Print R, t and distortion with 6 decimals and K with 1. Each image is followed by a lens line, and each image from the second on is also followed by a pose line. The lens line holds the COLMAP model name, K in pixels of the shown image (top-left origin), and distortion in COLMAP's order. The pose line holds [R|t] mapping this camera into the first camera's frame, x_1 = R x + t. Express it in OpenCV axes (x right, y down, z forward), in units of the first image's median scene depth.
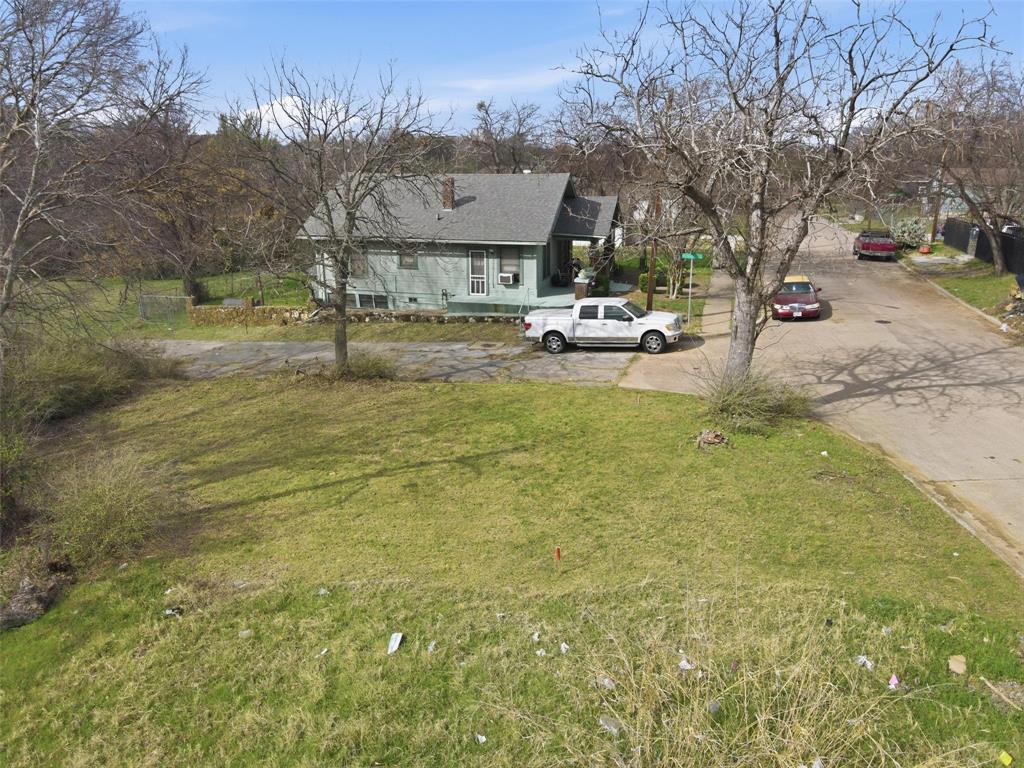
lens RADIAL K [[754.3, 0, 512.0], [0, 754.3, 384.0], [0, 0, 1]] dist [-0.006380, 0.042561]
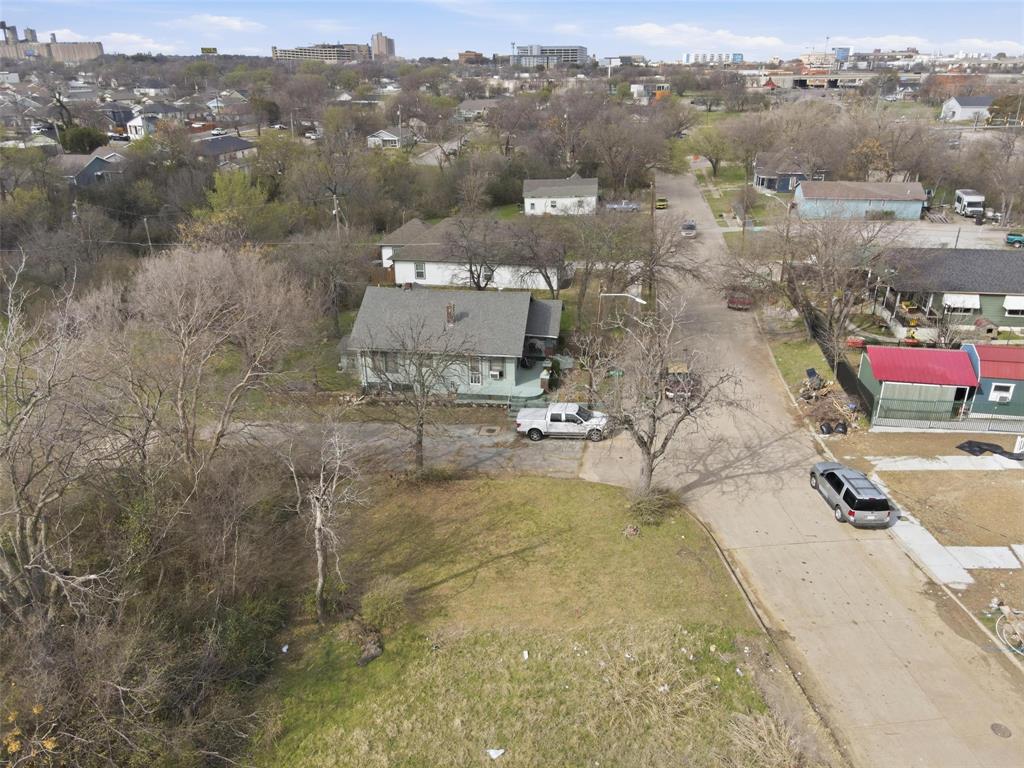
lens RADIAL K [[756.8, 0, 512.0], [0, 756.8, 384.0], [0, 0, 1]] dist [0.005401, -0.003278]
pose [[0.992670, -0.052737, 0.108746, -0.214952], [0.039645, 0.992076, 0.119220, -0.465936], [-0.114172, -0.114035, 0.986895, -0.778193]]
